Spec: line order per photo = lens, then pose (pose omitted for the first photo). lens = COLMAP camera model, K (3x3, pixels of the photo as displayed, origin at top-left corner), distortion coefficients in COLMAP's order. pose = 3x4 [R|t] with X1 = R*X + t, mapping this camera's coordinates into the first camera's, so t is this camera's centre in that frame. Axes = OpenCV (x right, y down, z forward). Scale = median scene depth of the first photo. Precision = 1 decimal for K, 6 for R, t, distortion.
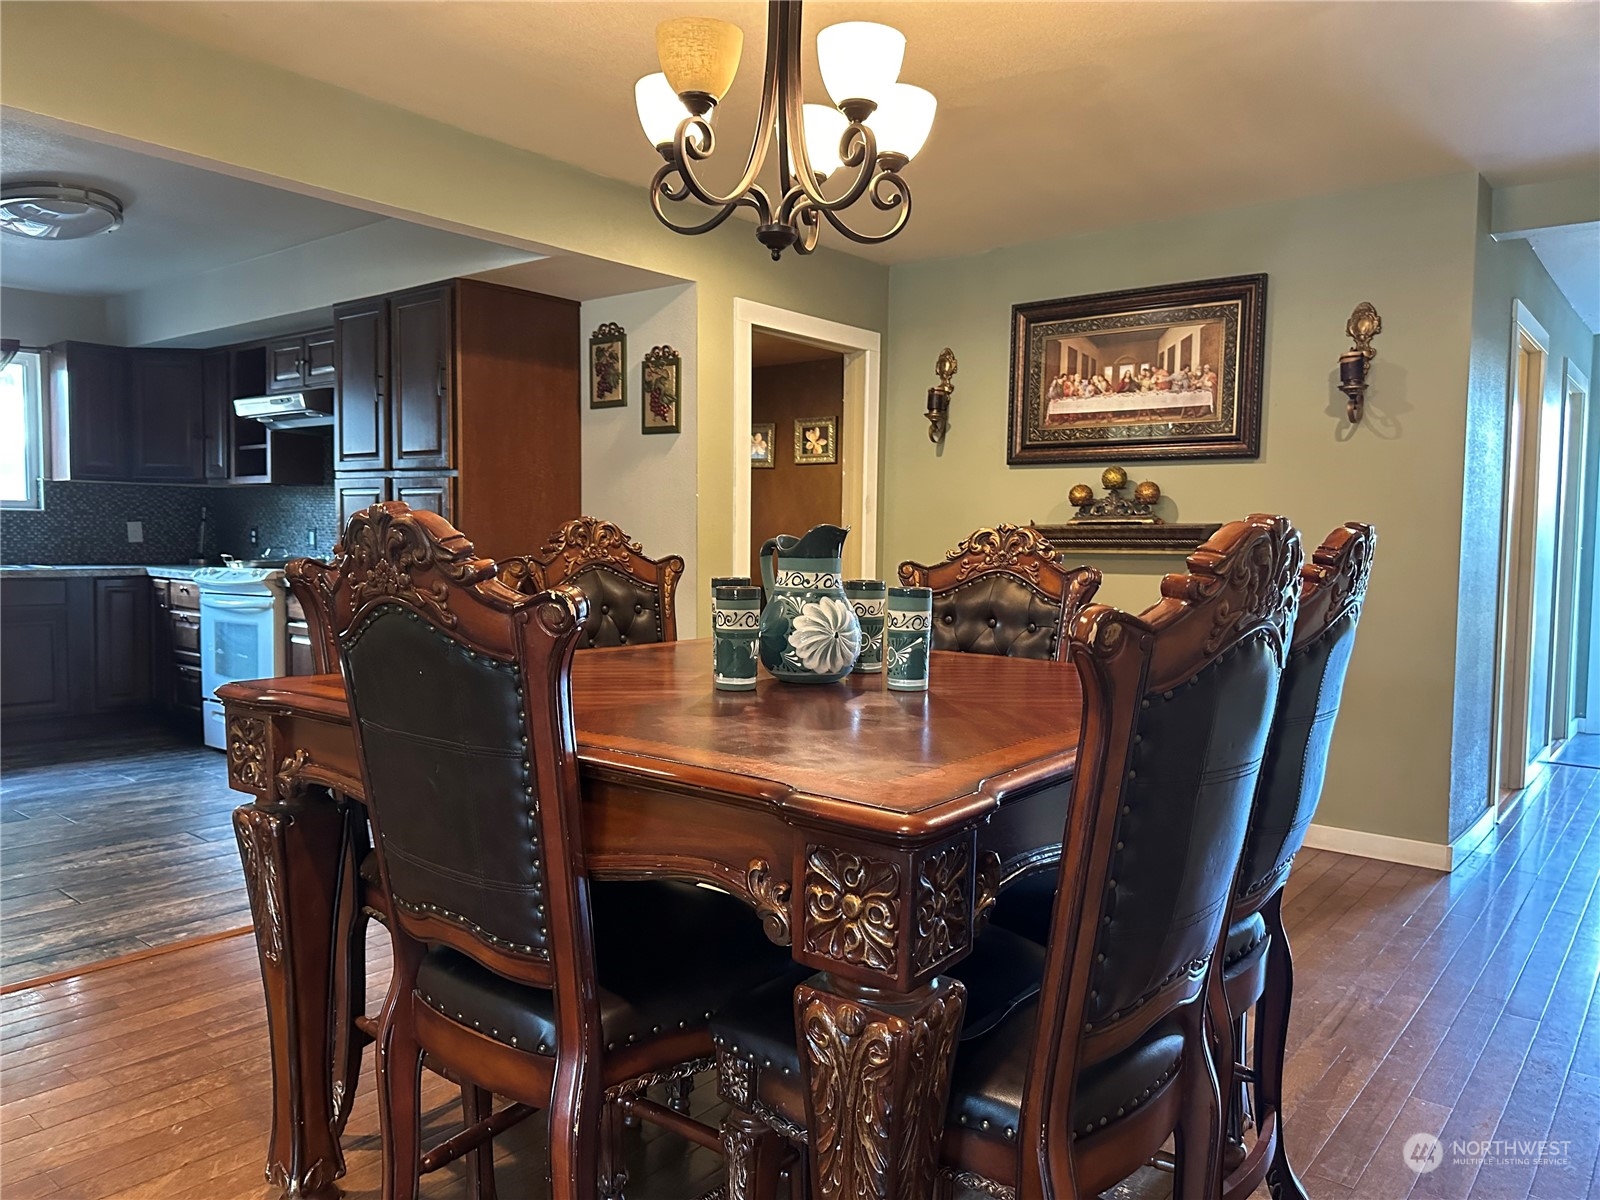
lens RADIAL K [[1130.4, 0, 795.9], [0, 1130.4, 593.1], [0, 0, 1]] dist [0.011757, -0.008863]
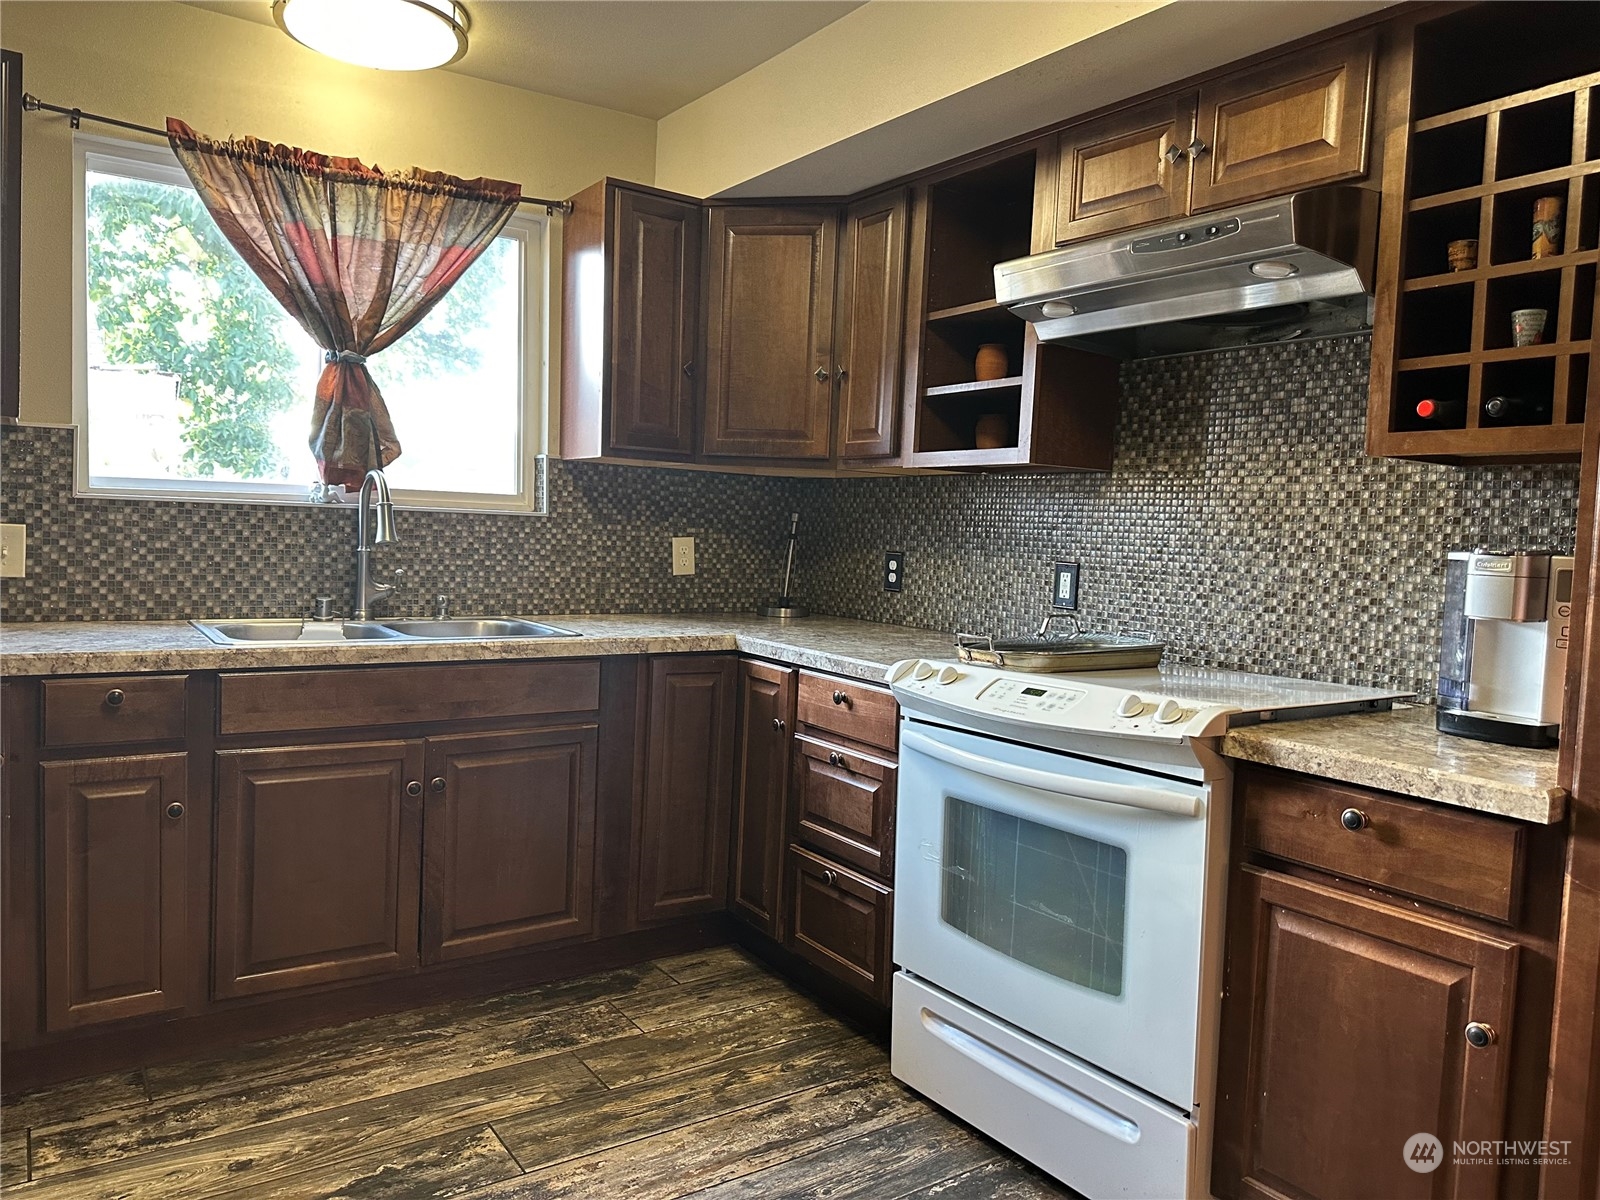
lens RADIAL K [[1130.4, 0, 804.4], [0, 1130.4, 603.8], [0, 0, 1]] dist [0.011757, -0.008863]
pose [[0.961137, 0.040927, -0.273022, -0.409338], [-0.039618, 0.999162, 0.010310, -0.042197], [0.273215, 0.000907, 0.961952, 0.534103]]
